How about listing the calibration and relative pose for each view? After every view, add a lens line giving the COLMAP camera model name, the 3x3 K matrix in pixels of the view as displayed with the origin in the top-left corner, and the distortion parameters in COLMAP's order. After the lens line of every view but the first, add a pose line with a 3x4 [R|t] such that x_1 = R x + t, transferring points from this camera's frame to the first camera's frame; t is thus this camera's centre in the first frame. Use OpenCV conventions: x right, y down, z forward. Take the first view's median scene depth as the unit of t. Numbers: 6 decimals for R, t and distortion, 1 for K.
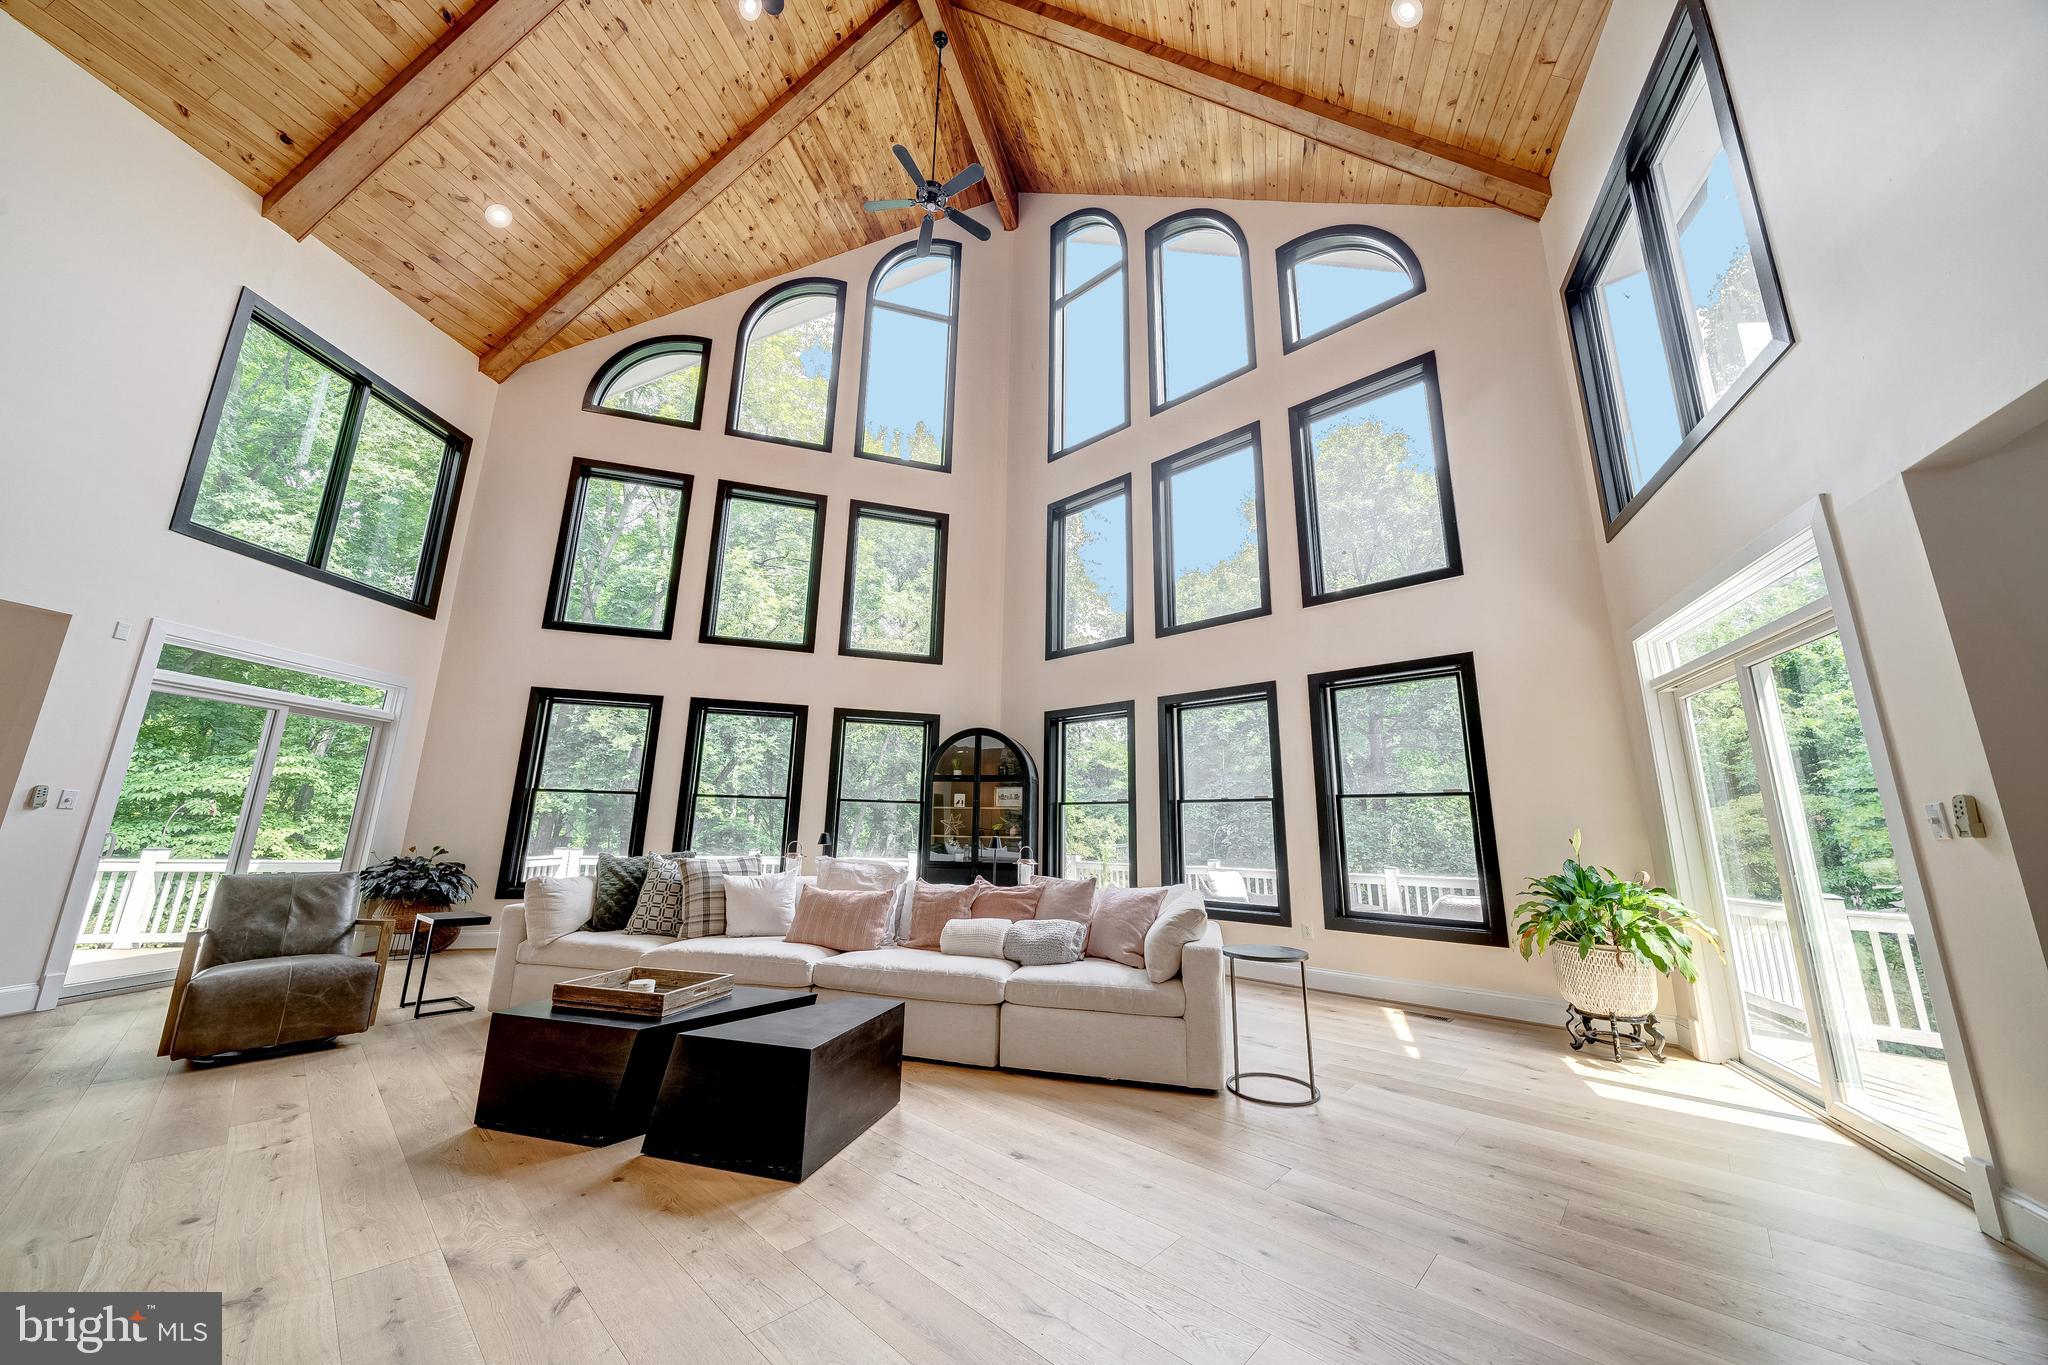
lens RADIAL K [[714.0, 0, 1039.6], [0, 714.0, 663.3], [0, 0, 1]] dist [0.000321, 0.000138]
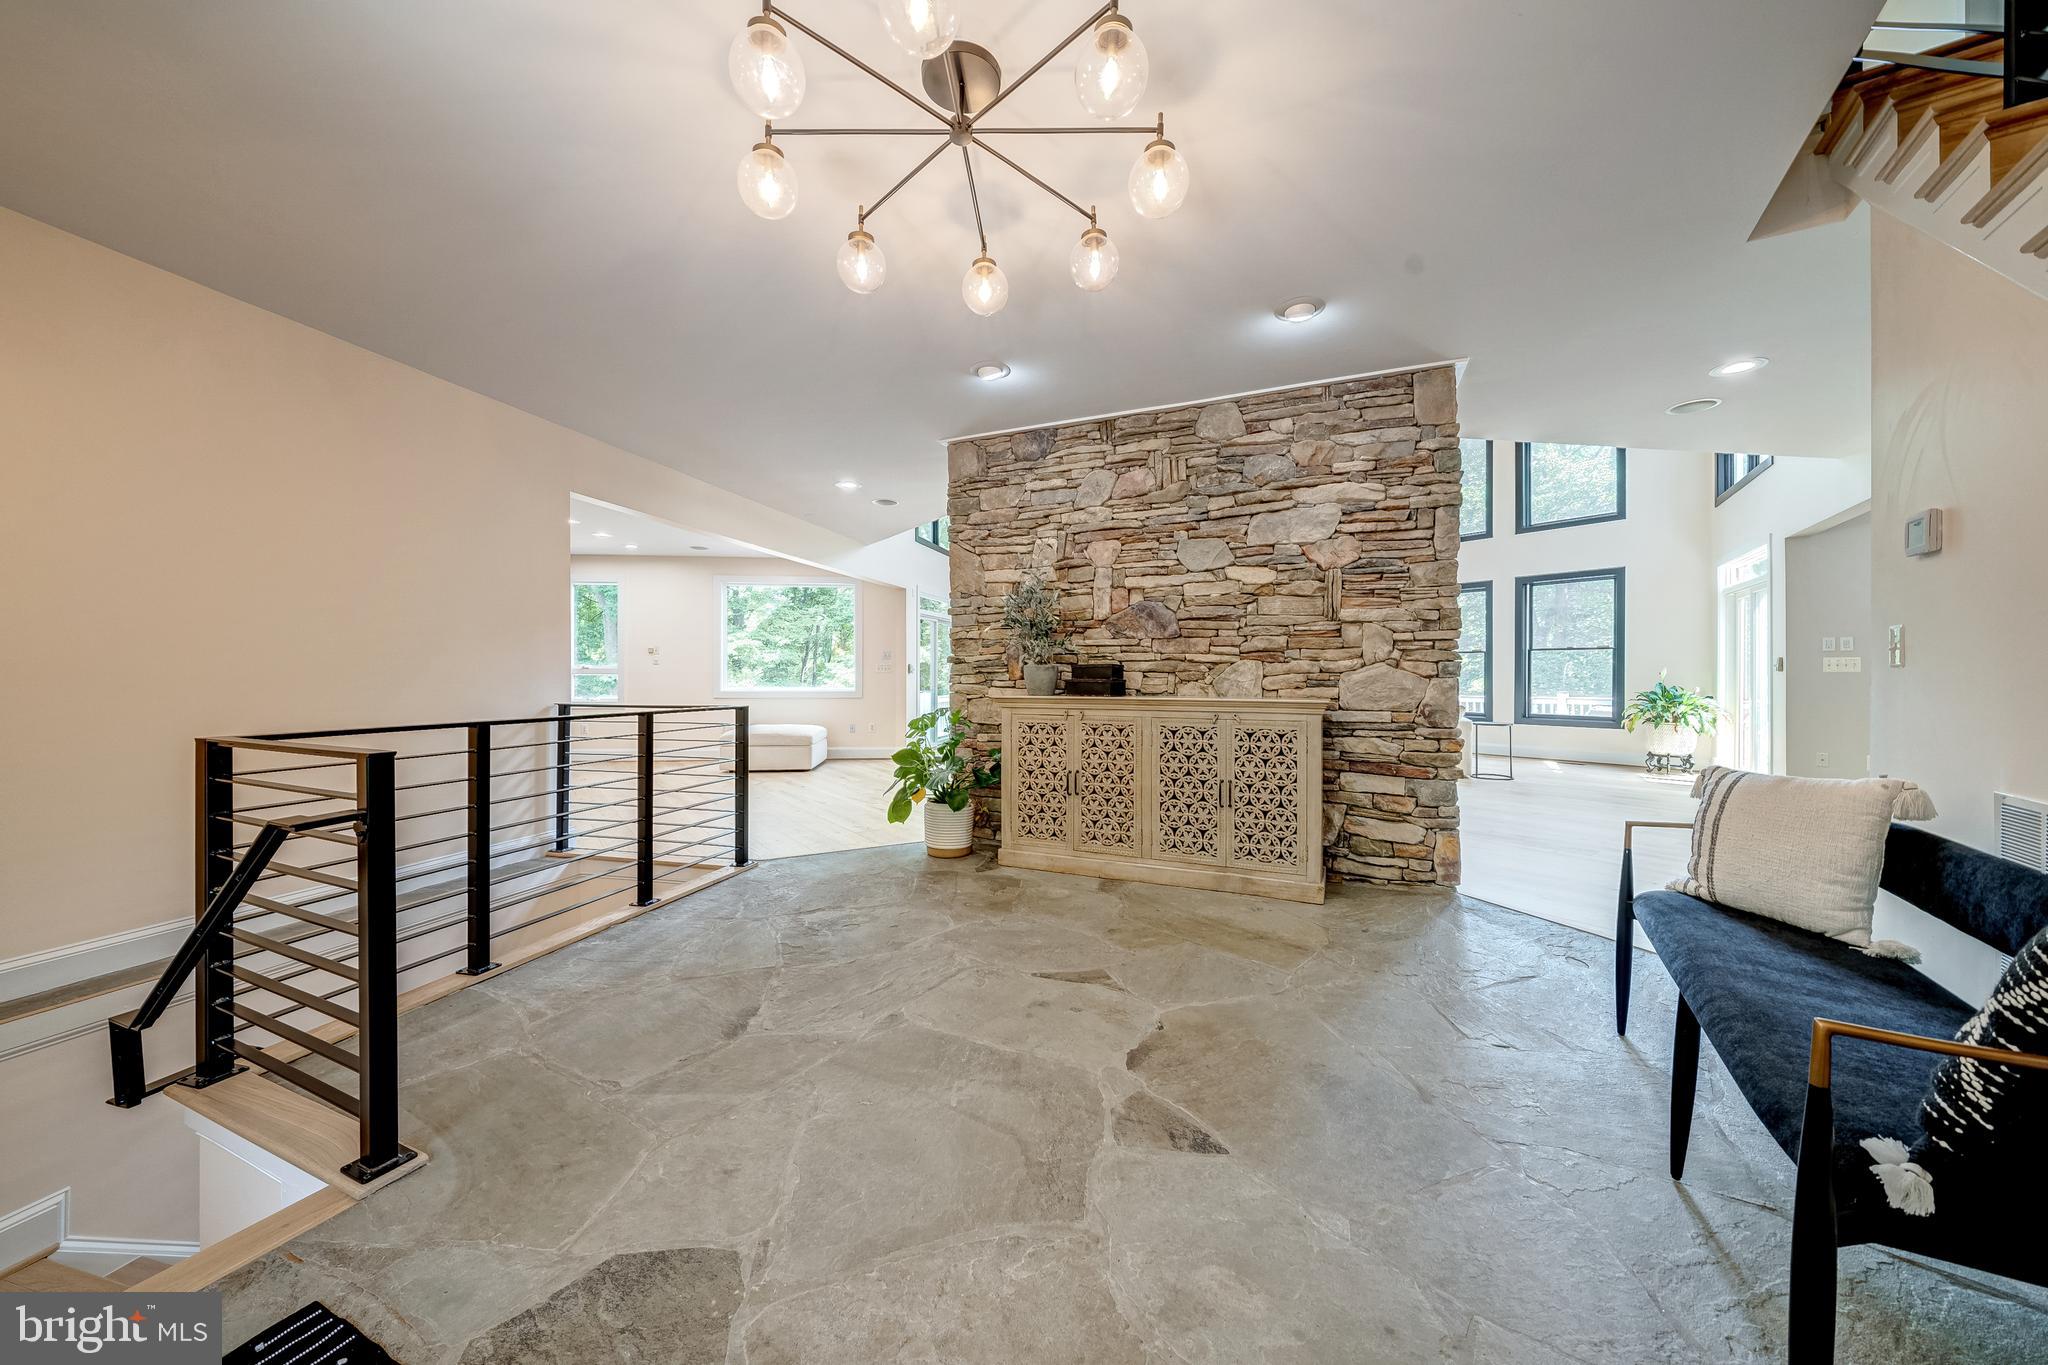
lens RADIAL K [[714.0, 0, 1034.4], [0, 714.0, 669.5], [0, 0, 1]] dist [0.000321, 0.000138]
pose [[0.977938, -0.014039, -0.208424, -0.433841], [0.061002, 0.973442, 0.220657, -0.244986], [0.199791, -0.228503, 0.952822, -0.989093]]
